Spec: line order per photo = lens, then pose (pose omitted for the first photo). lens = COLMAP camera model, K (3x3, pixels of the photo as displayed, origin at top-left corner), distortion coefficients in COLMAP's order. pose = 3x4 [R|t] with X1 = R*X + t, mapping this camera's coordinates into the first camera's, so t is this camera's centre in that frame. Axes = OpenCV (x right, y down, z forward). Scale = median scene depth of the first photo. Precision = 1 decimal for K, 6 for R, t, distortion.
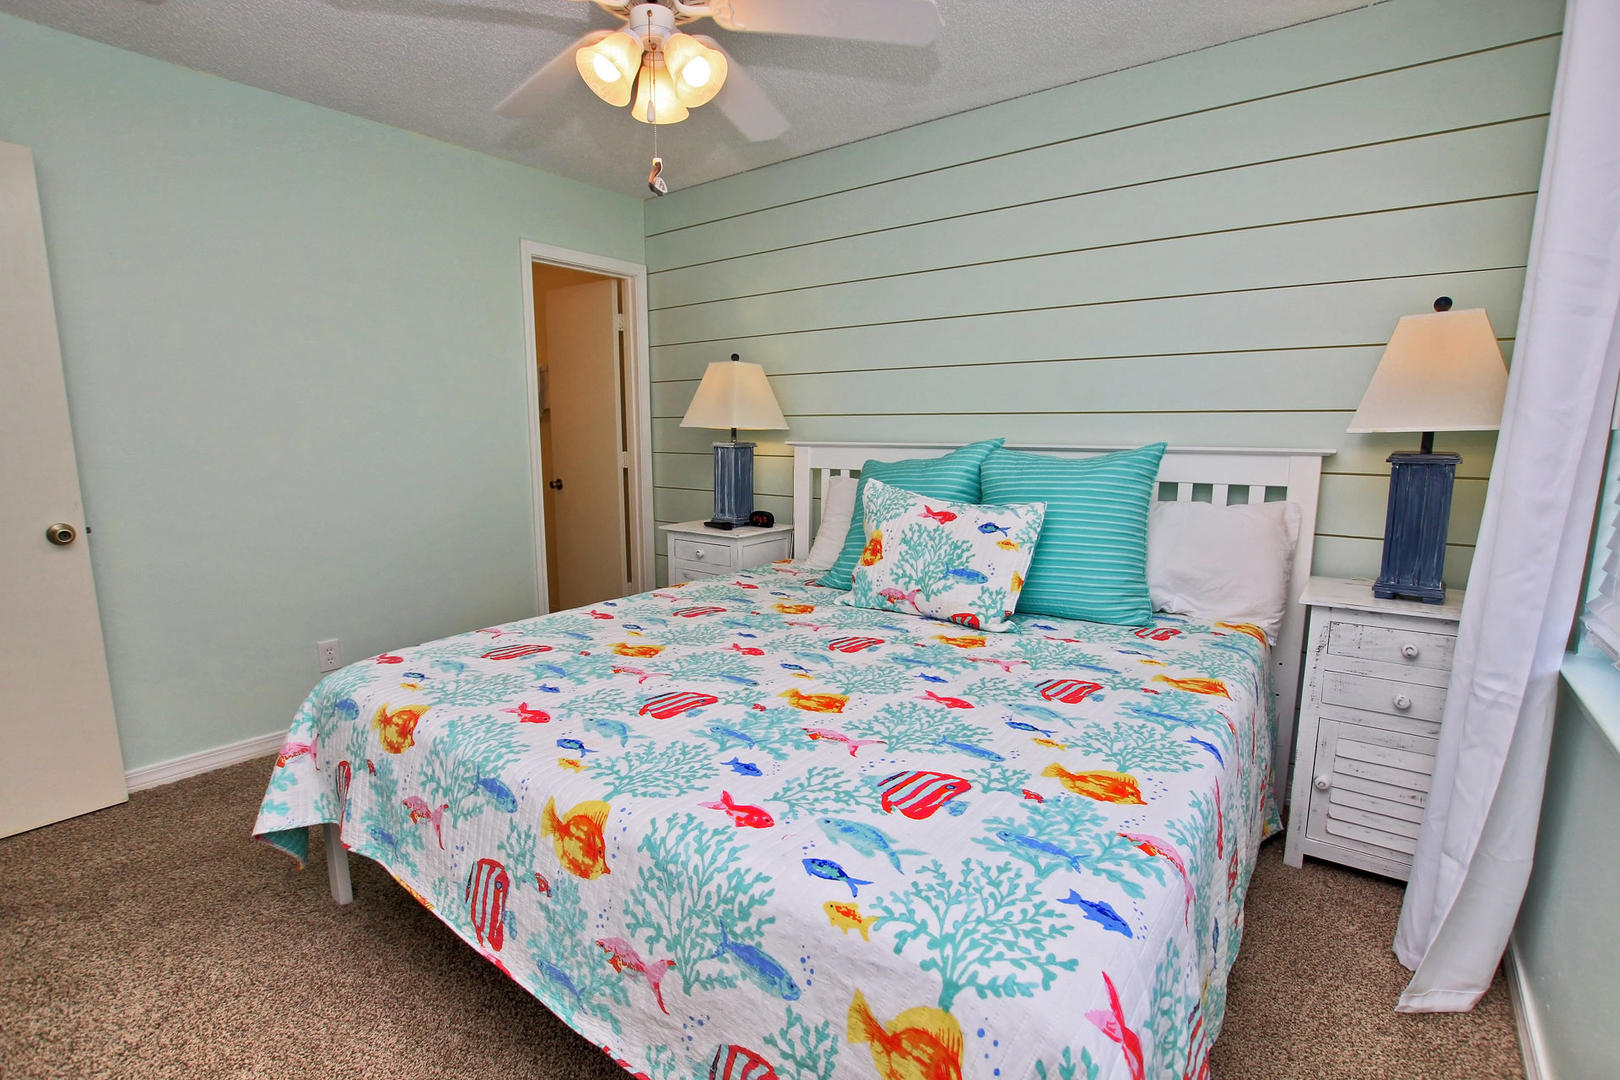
lens RADIAL K [[752.8, 0, 814.1], [0, 752.8, 547.8], [0, 0, 1]] dist [-0.032693, 0.004971]
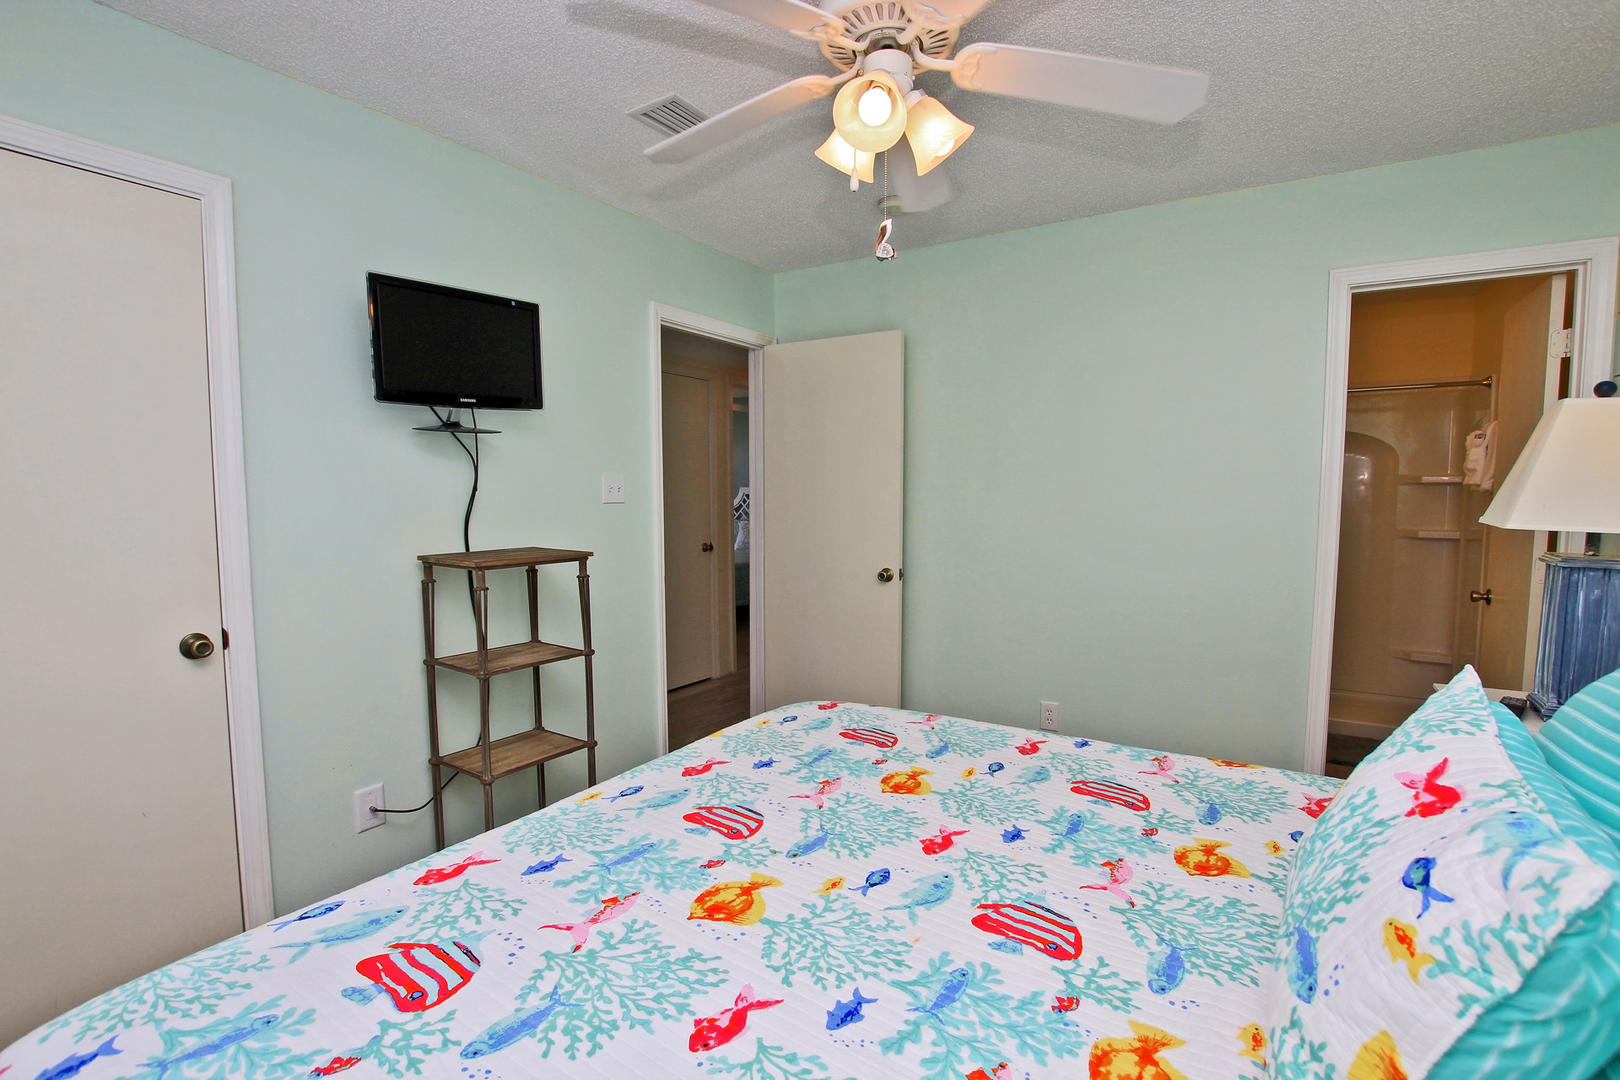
lens RADIAL K [[752.8, 0, 814.1], [0, 752.8, 547.8], [0, 0, 1]] dist [-0.032693, 0.004971]
pose [[0.074832, 0.071704, -0.994615, 0.604749], [-0.156680, 0.985868, 0.059285, -0.166287], [0.984810, 0.151400, 0.085010, 0.803159]]
